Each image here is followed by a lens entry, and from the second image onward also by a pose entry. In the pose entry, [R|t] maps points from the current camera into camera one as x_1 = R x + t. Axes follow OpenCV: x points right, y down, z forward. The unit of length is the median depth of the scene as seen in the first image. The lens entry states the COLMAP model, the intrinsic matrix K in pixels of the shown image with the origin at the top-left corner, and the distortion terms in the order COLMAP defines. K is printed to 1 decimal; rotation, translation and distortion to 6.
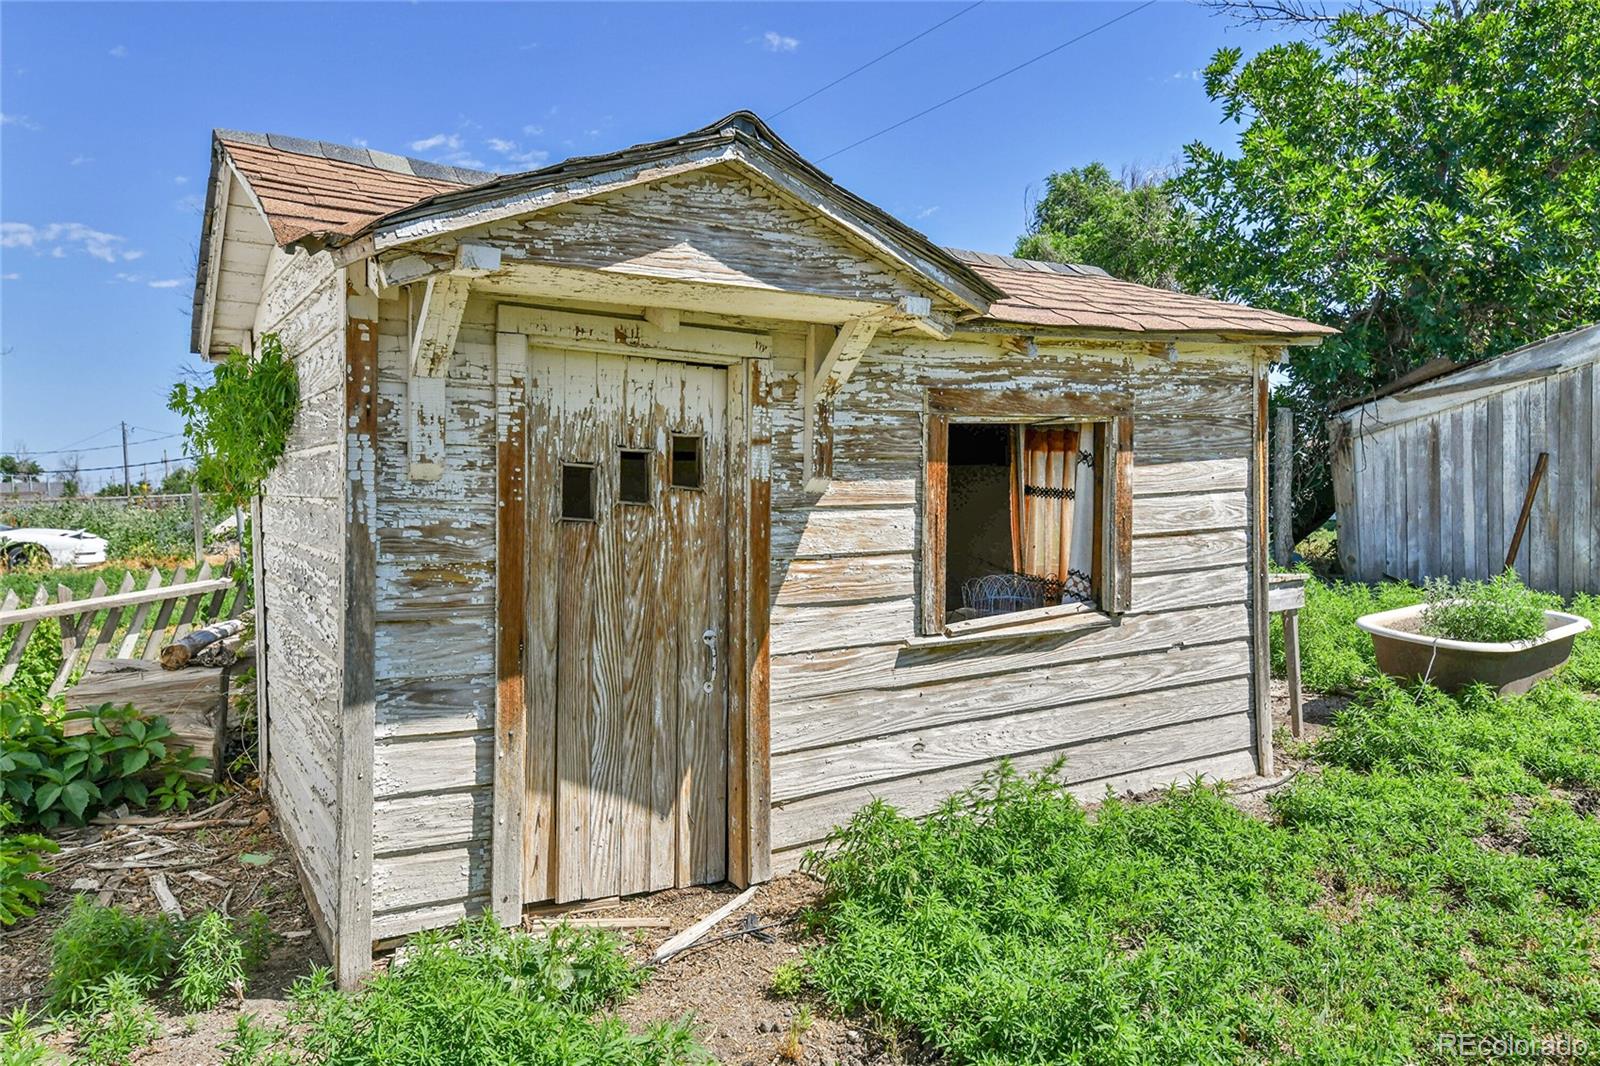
lens RADIAL K [[1079.0, 0, 800.0], [0, 1079.0, 533.0], [0, 0, 1]] dist [0.046571, 0.000113]
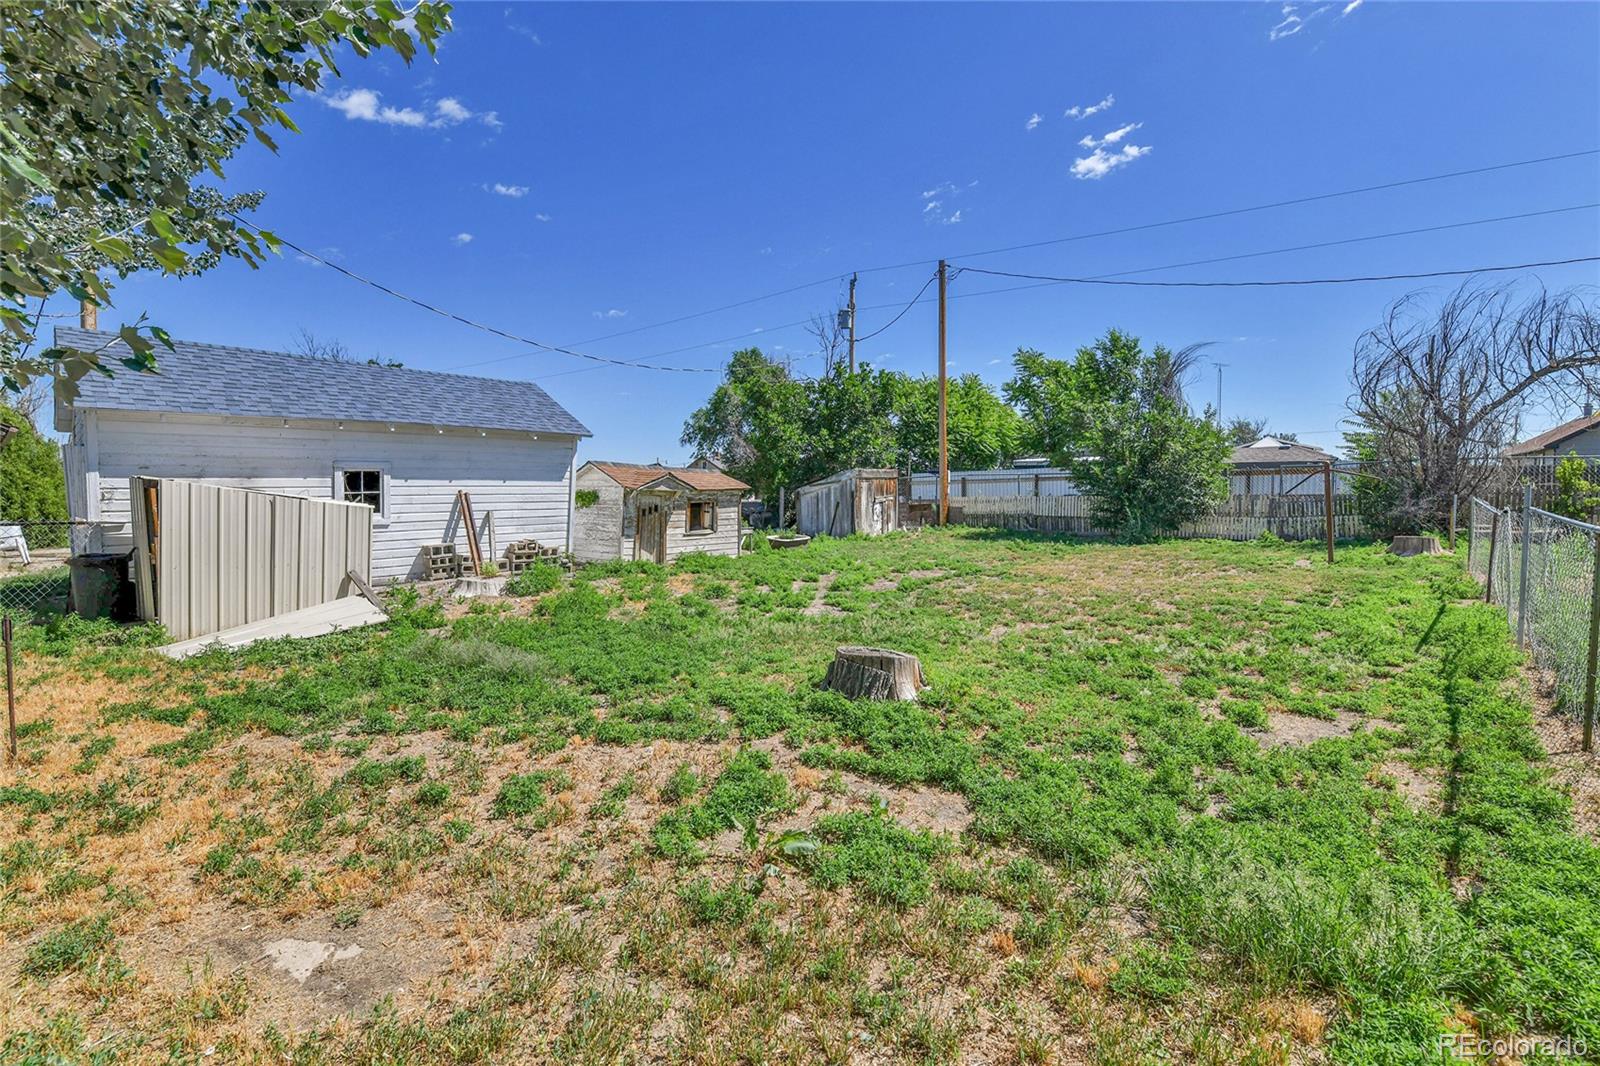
lens RADIAL K [[705.5, 0, 798.1], [0, 705.5, 519.4], [0, 0, 1]] dist [-0.000911, -0.011000]
pose [[0.955071, 0.009434, 0.296226, -0.573043], [-0.005822, 0.999898, -0.013074, 0.065559], [-0.296319, 0.010762, 0.955028, -3.723893]]
